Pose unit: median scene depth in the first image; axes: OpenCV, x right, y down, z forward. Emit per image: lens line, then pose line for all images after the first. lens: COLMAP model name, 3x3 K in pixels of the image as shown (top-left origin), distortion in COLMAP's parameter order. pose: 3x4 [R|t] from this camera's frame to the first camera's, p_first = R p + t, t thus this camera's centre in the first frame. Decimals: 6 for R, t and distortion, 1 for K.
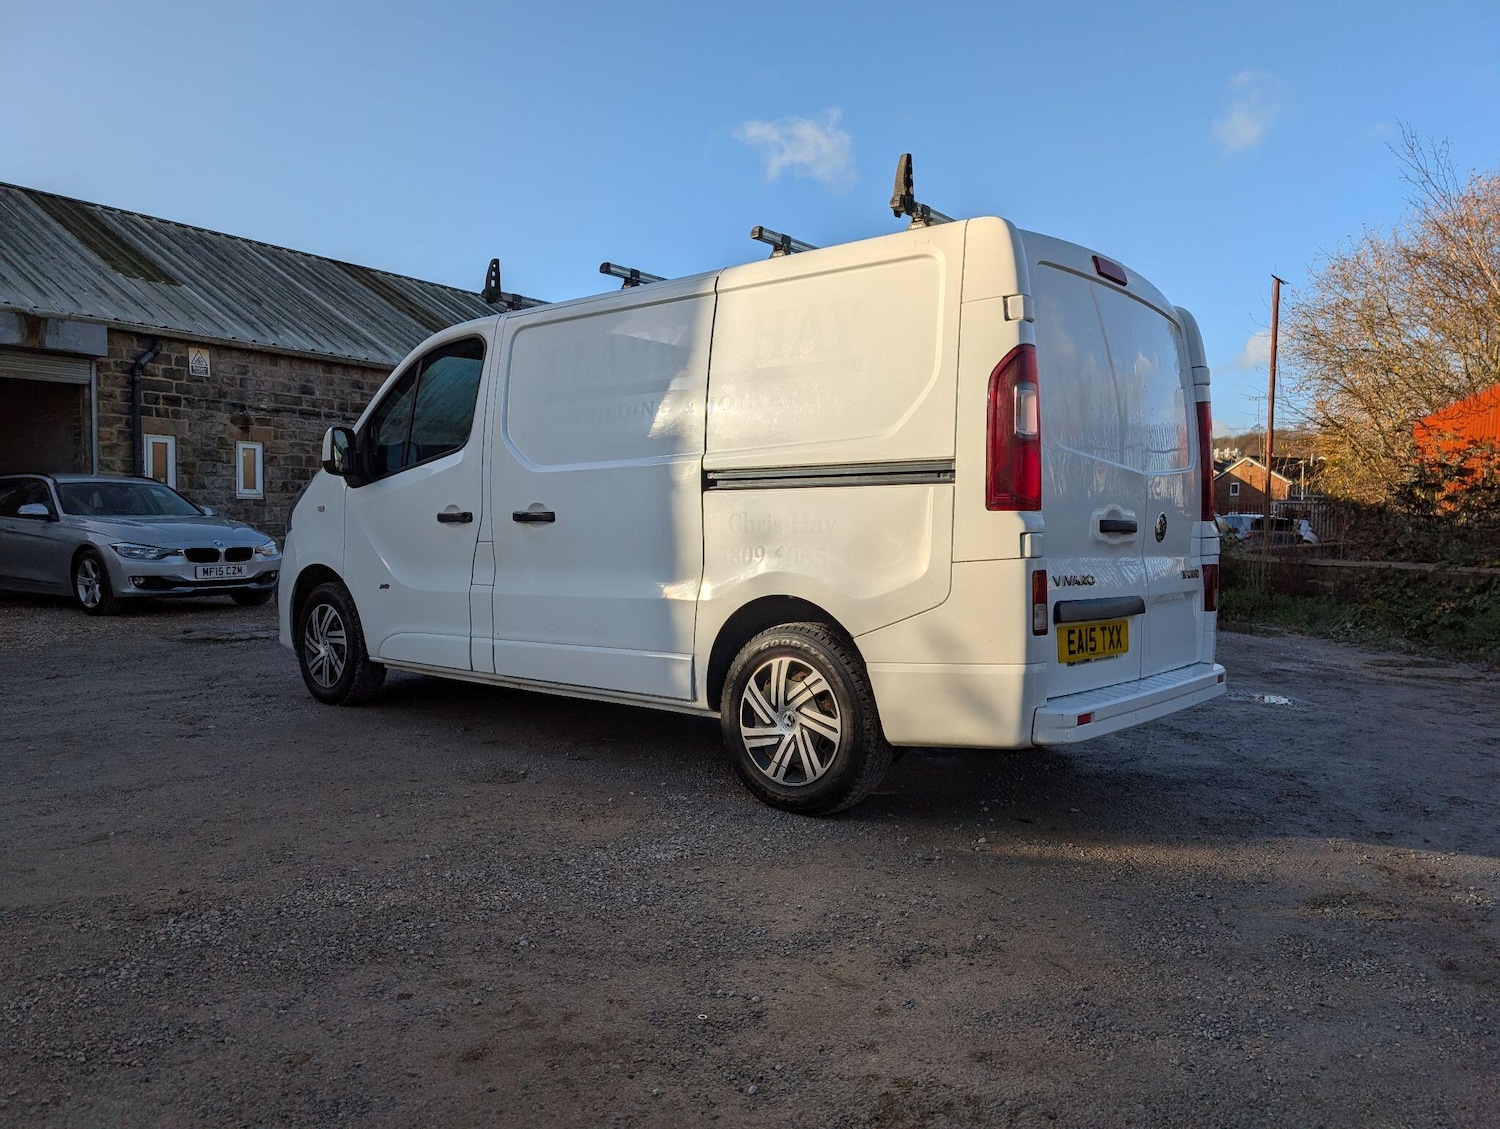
lens RADIAL K [[1090.5, 0, 777.8], [0, 1090.5, 588.1], [0, 0, 1]] dist [0.030014, -0.018885]
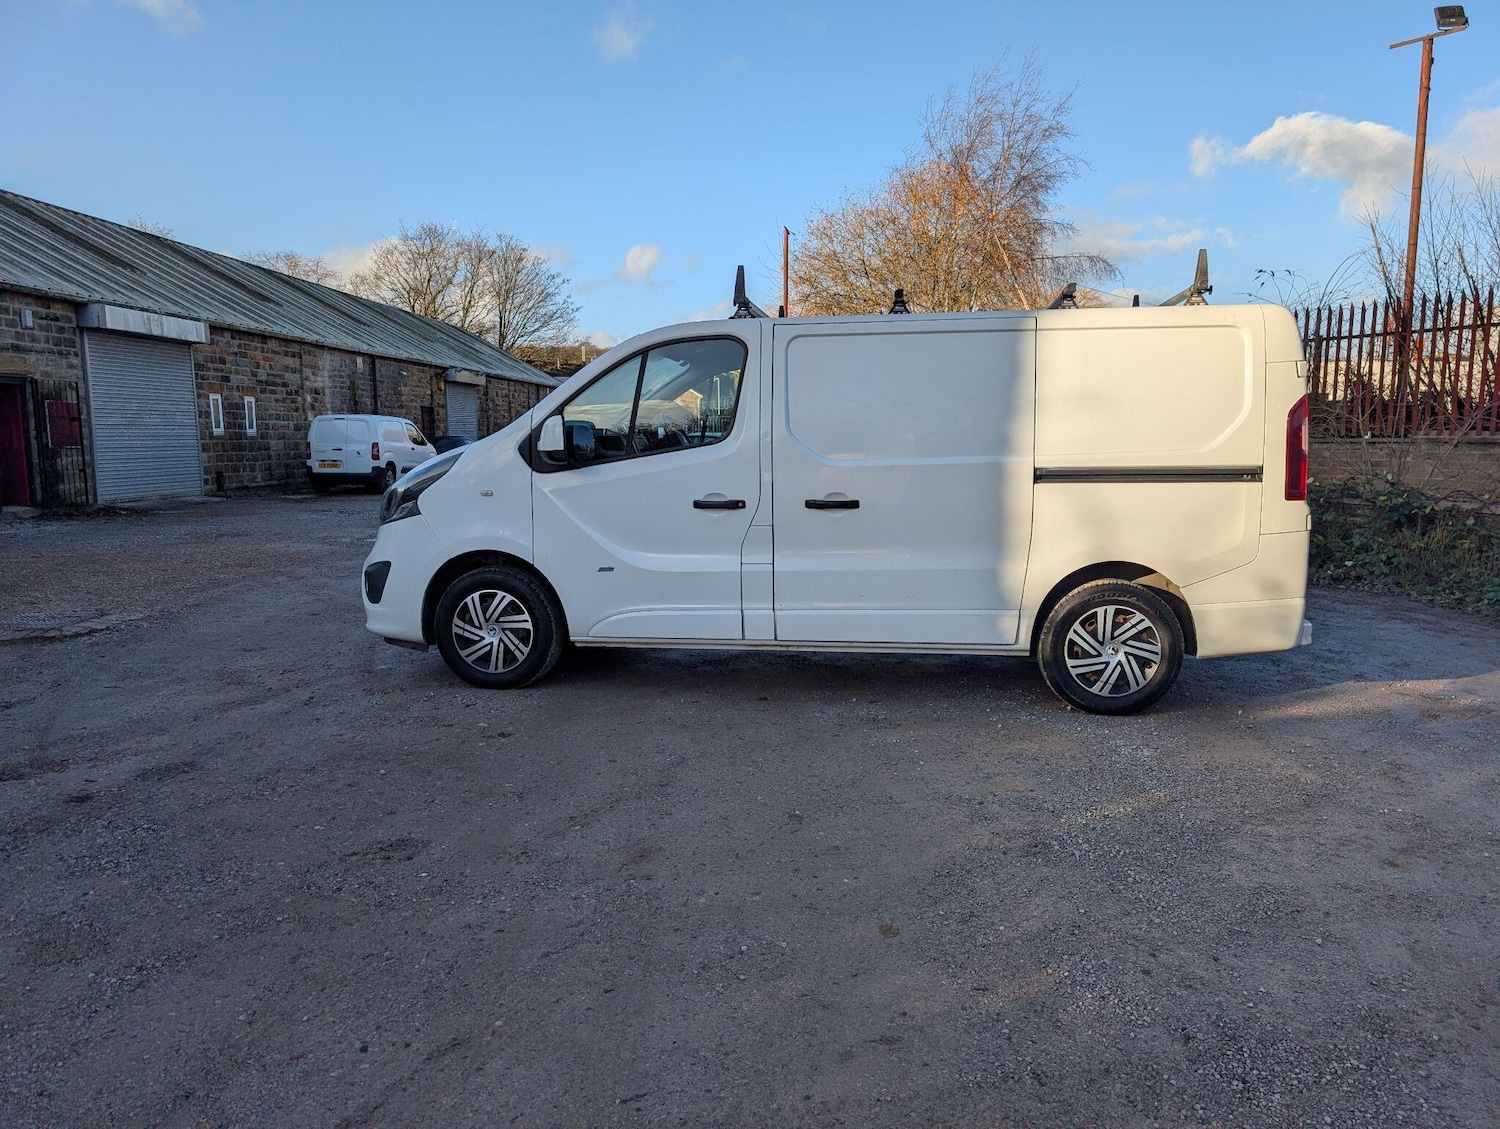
lens RADIAL K [[1090.5, 0, 746.7], [0, 1090.5, 603.4], [0, 0, 1]] dist [0.030014, -0.018885]
pose [[0.852560, -0.091835, 0.514498, -1.093594], [0.039581, 0.992959, 0.111649, -0.112127], [-0.521129, -0.074822, 0.850192, 0.059920]]
